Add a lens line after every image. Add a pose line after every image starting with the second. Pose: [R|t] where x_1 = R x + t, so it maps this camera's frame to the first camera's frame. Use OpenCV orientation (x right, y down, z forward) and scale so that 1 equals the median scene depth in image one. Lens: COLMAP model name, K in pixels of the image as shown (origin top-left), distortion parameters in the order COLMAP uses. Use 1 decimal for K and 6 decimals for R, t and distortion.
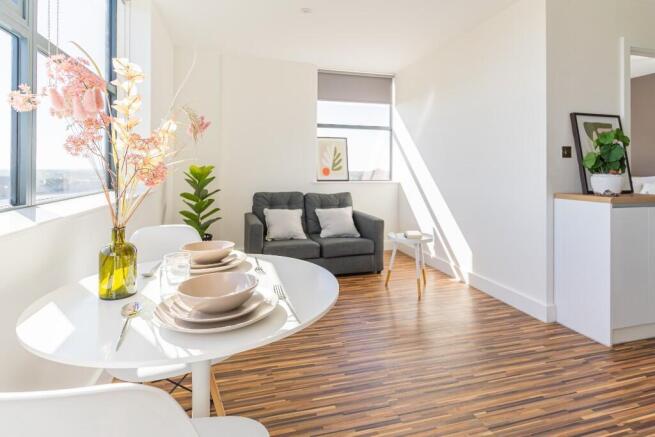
lens RADIAL K [[329.9, 0, 330.5], [0, 329.9, 218.8], [0, 0, 1]] dist [-0.004421, -0.000315]
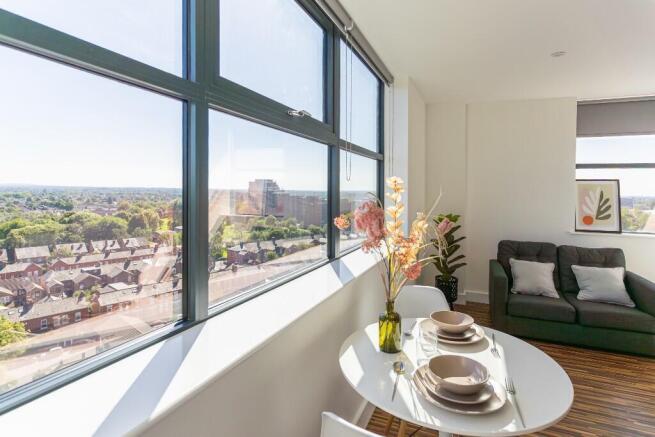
lens RADIAL K [[329.9, 0, 330.5], [0, 329.9, 218.8], [0, 0, 1]] dist [-0.004421, -0.000315]
pose [[0.749225, -0.004624, -0.662300, 0.059044], [-0.004124, 0.999924, -0.011646, -0.146964], [0.662303, 0.011456, 0.749148, -0.127005]]
